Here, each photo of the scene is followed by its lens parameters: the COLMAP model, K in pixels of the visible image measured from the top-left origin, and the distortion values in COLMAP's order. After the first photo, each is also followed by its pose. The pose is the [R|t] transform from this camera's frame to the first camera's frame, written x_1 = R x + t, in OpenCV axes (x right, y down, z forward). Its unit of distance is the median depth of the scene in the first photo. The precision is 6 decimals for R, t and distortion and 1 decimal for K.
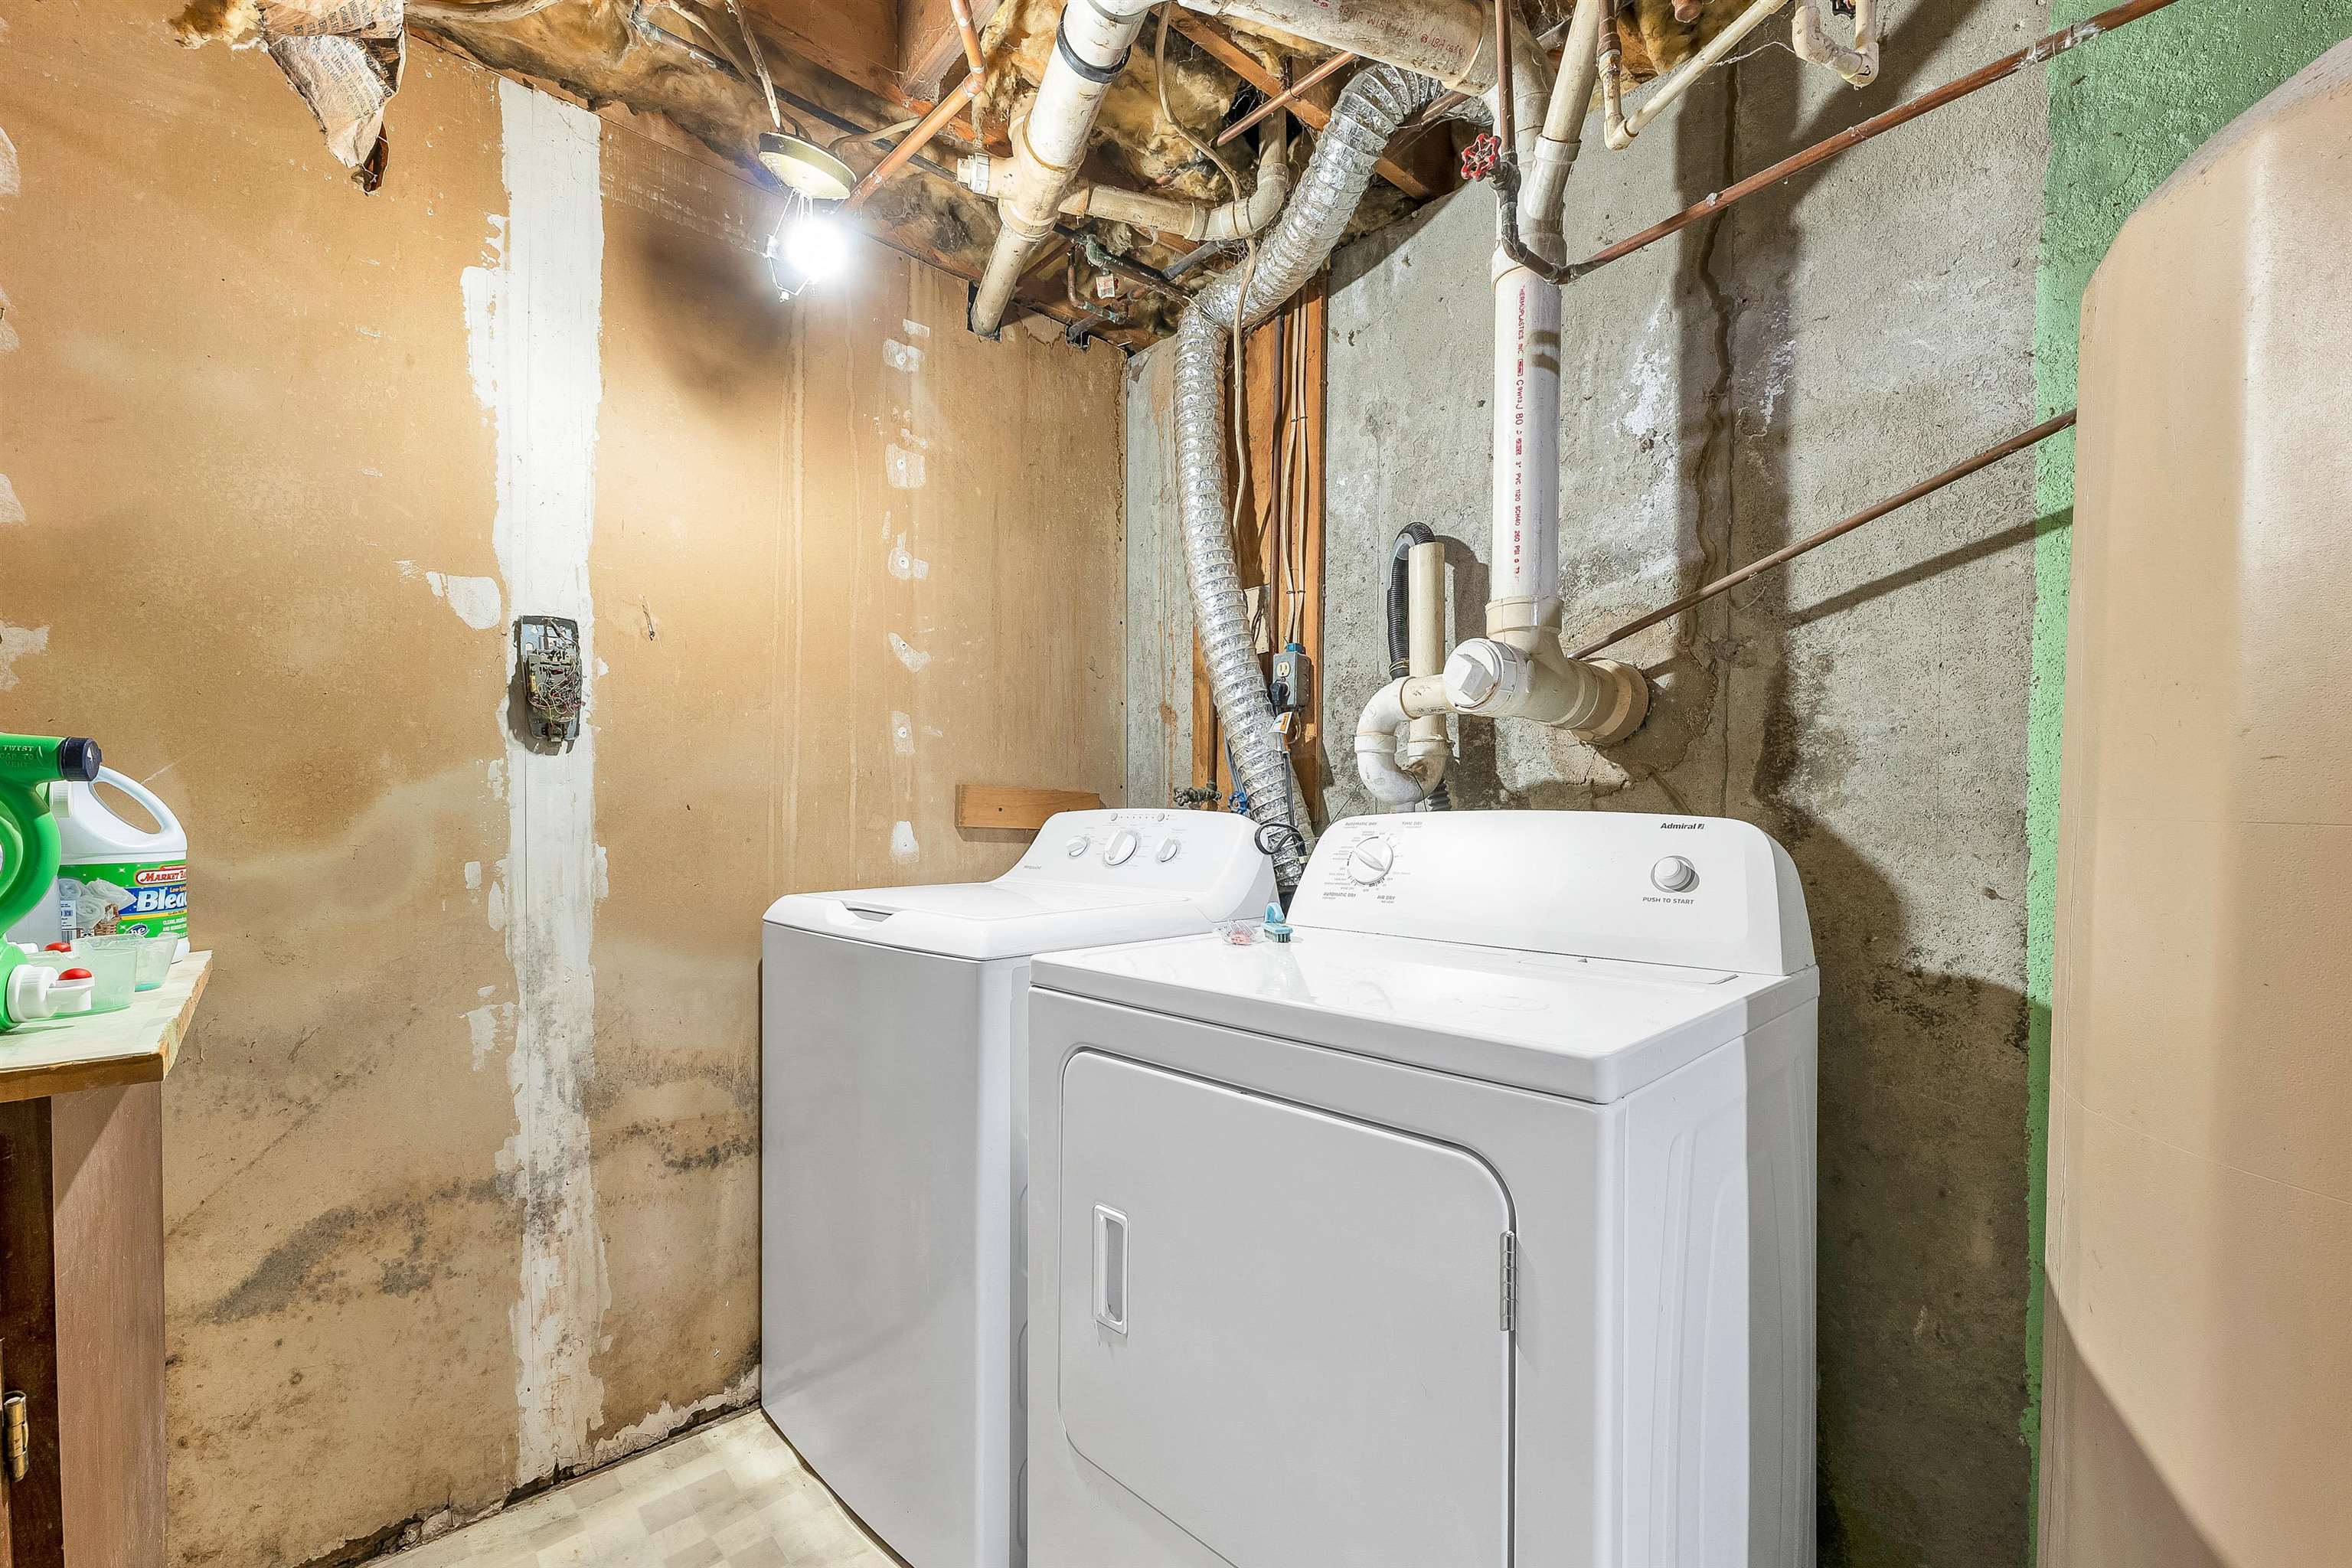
lens RADIAL K [[989.5, 0, 1175.1], [0, 989.5, 832.1], [0, 0, 1]] dist [0.001445, -0.000286]
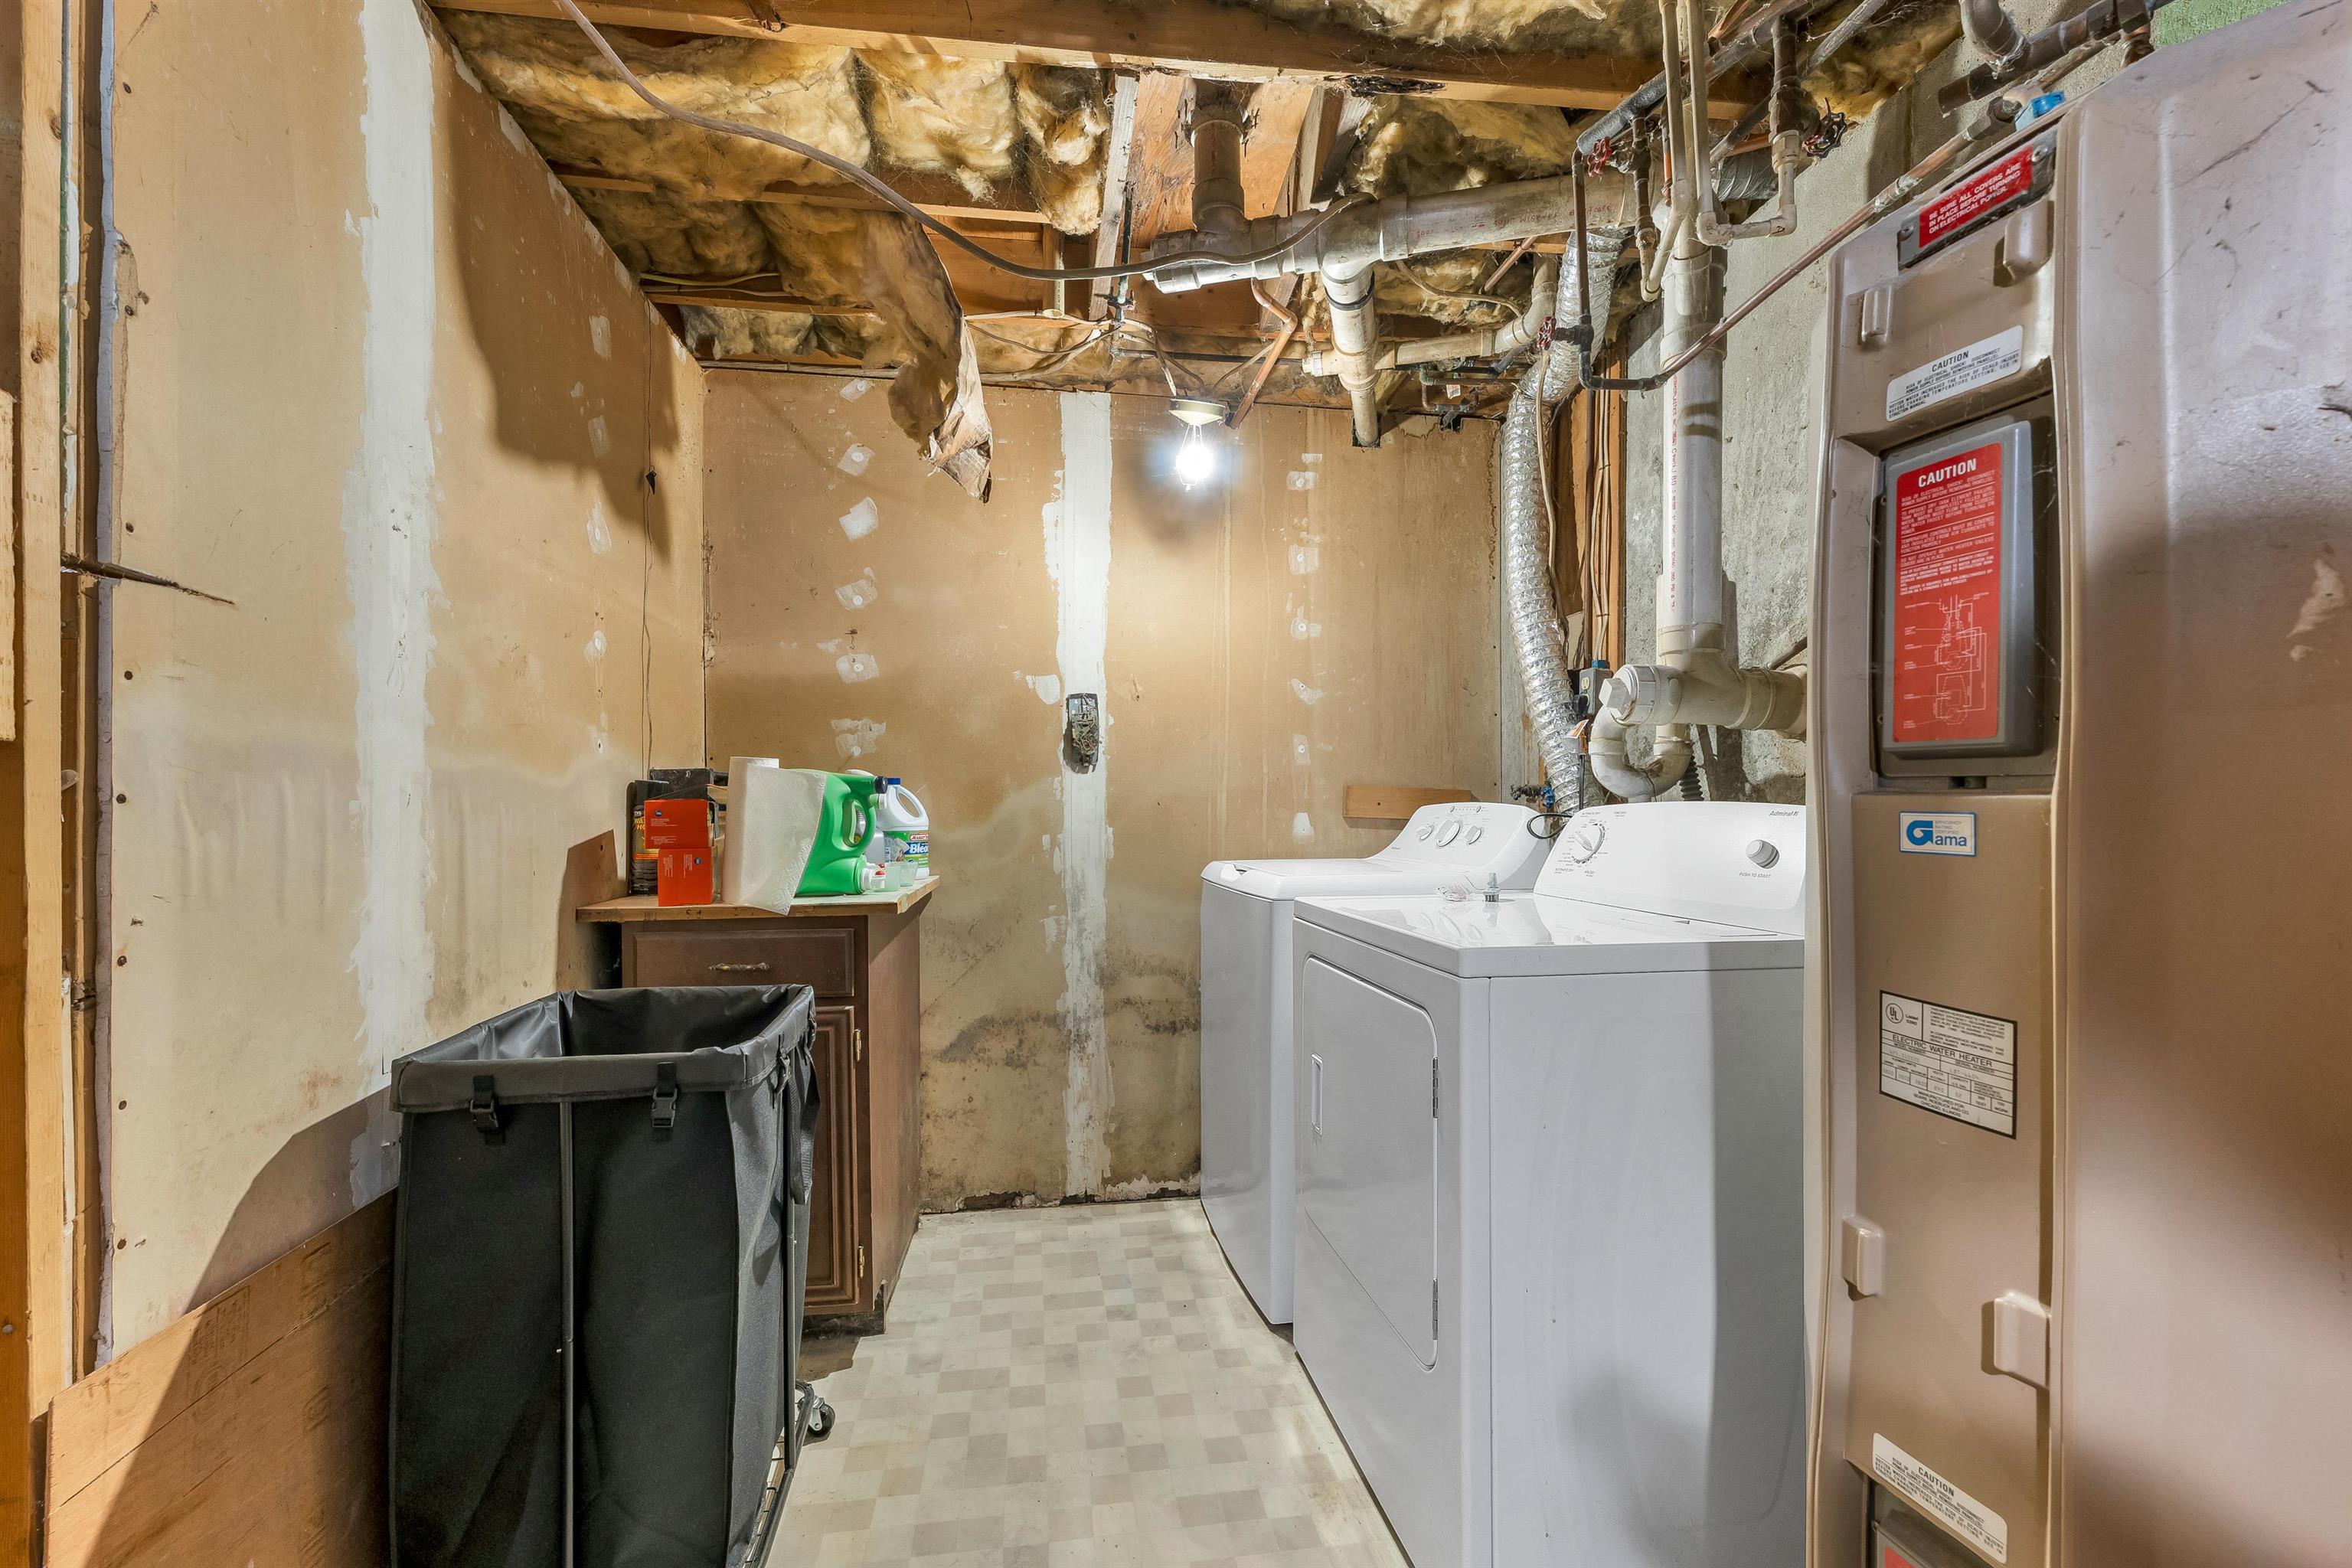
lens RADIAL K [[977.1, 0, 1148.7], [0, 977.1, 826.5], [0, 0, 1]] dist [0.000474, -0.000106]
pose [[0.807062, 0.007374, -0.590421, 0.454566], [-0.008303, 0.999965, 0.001139, 0.011044], [0.590409, 0.003983, 0.807095, -0.296525]]
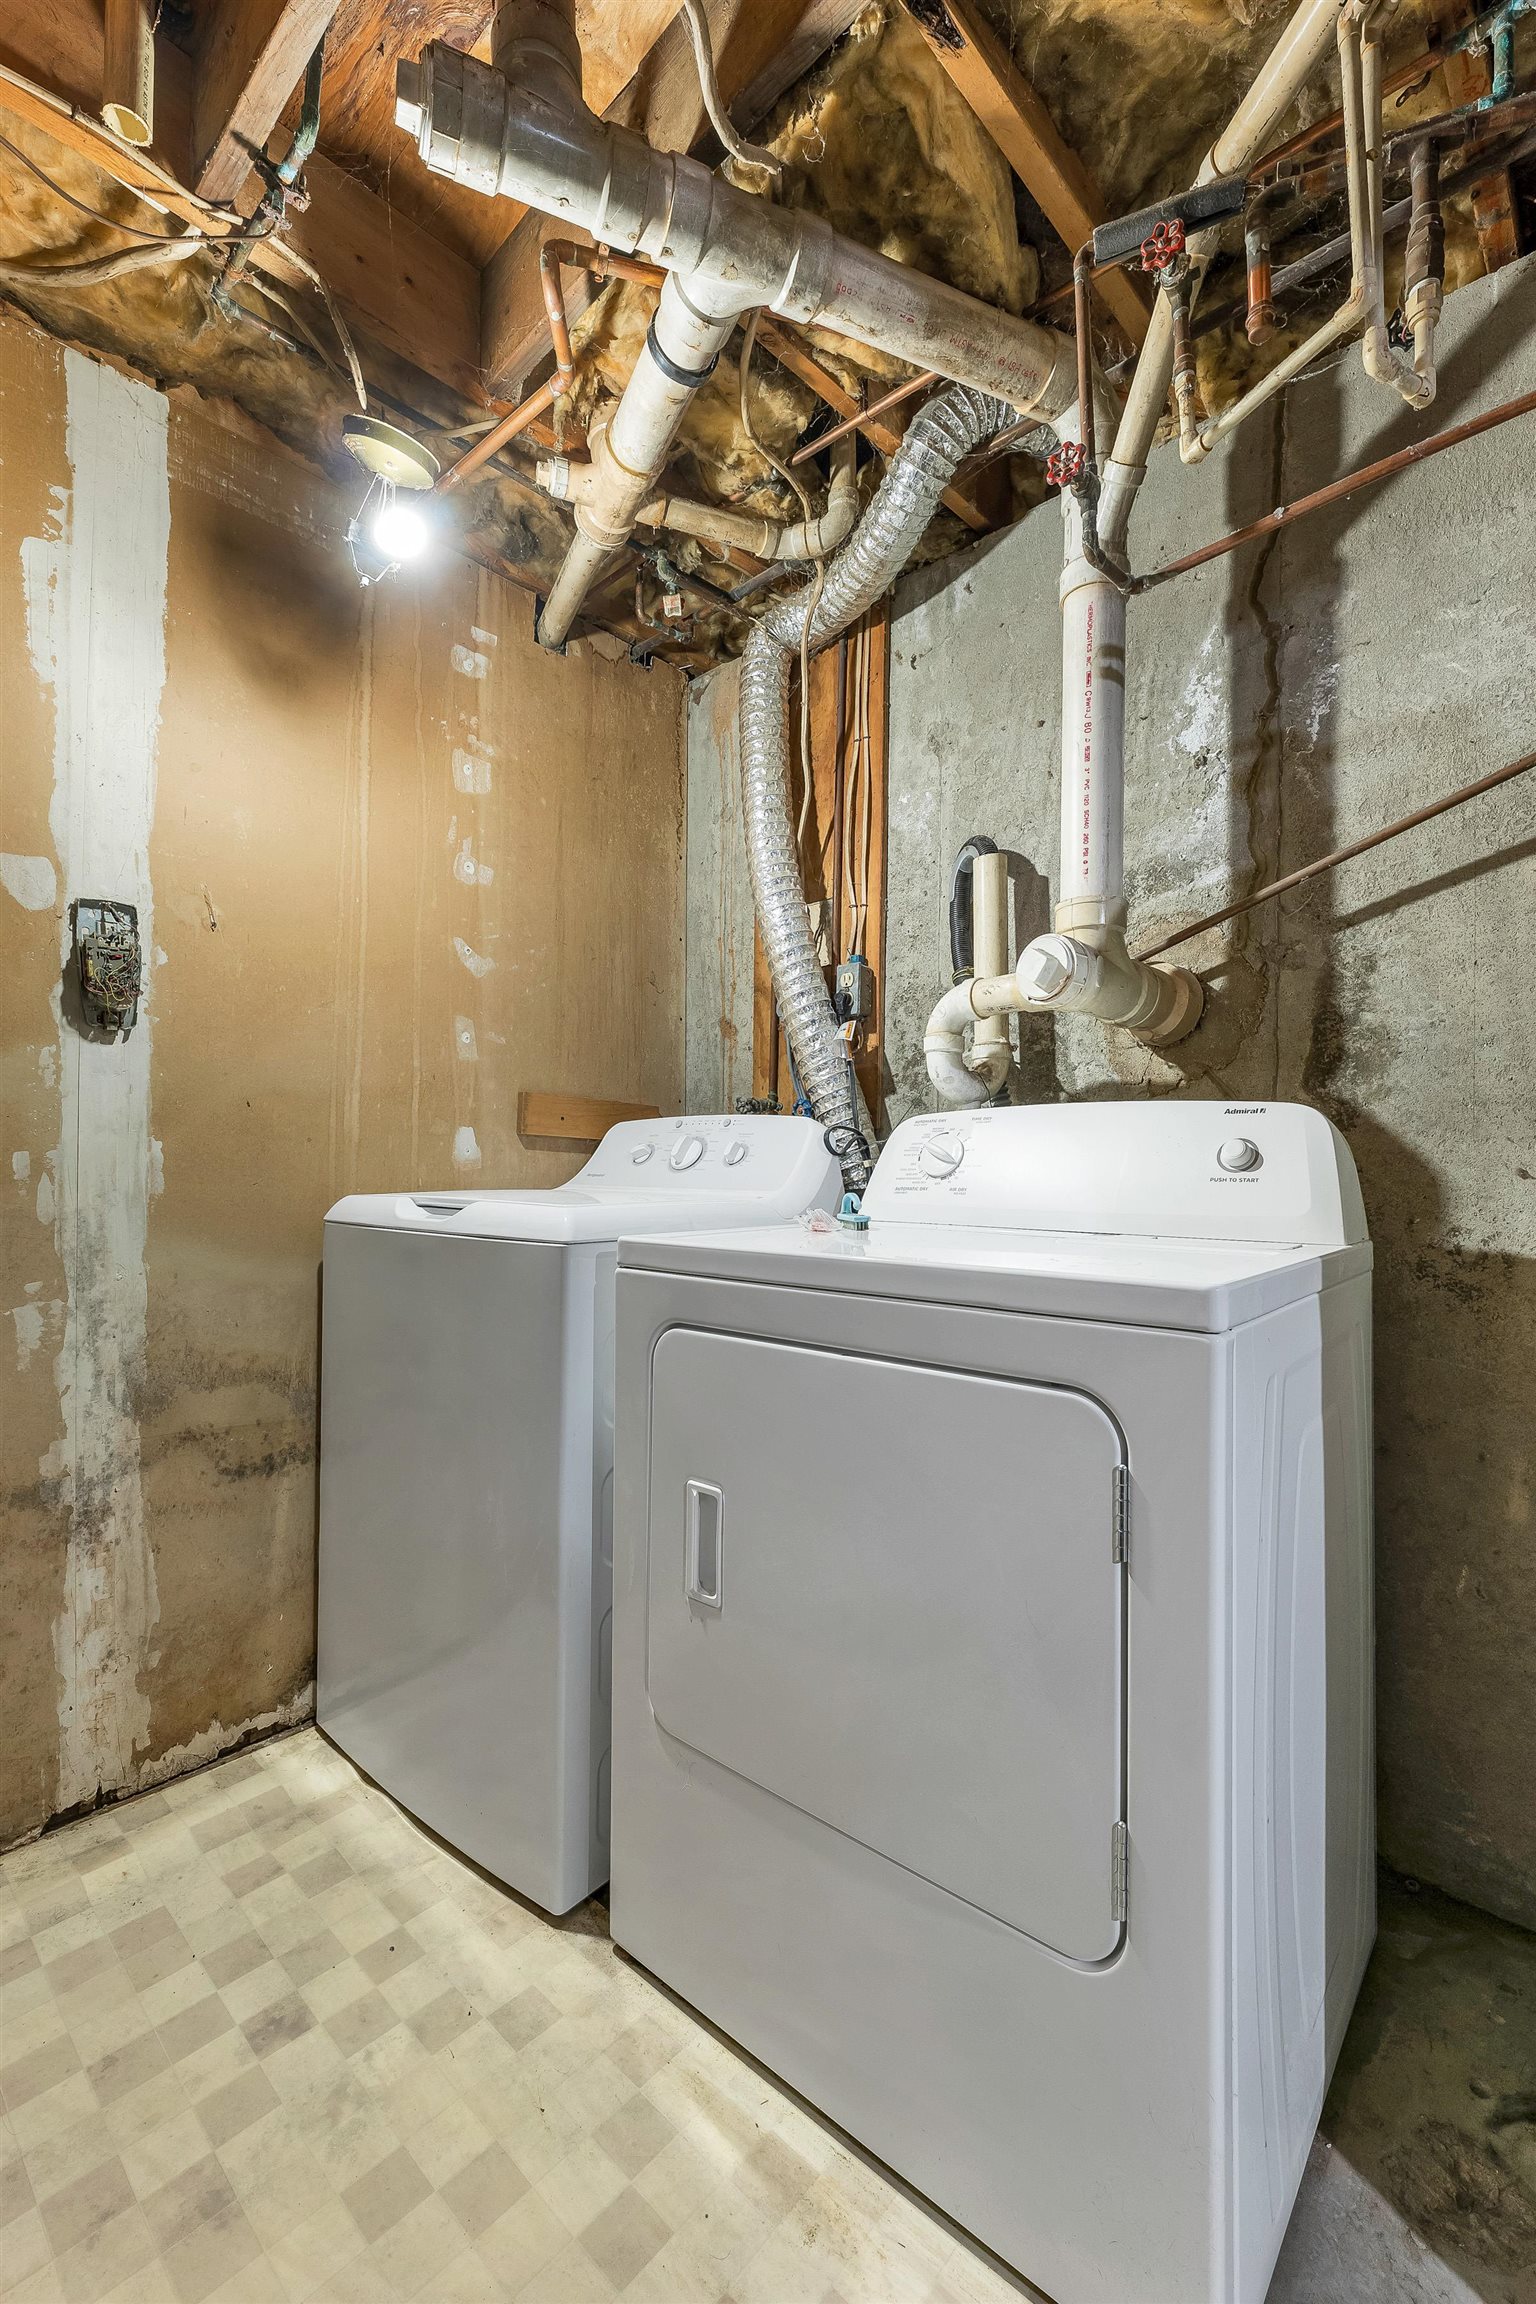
lens RADIAL K [[969.3, 0, 771.9], [0, 969.3, 1163.2], [0, 0, 1]] dist [0.001445, -0.000286]
pose [[0.997134, 0.003943, 0.075552, -0.052486], [-0.002486, 0.999809, -0.019370, 0.054715], [-0.075614, 0.019127, 0.996954, 0.008275]]
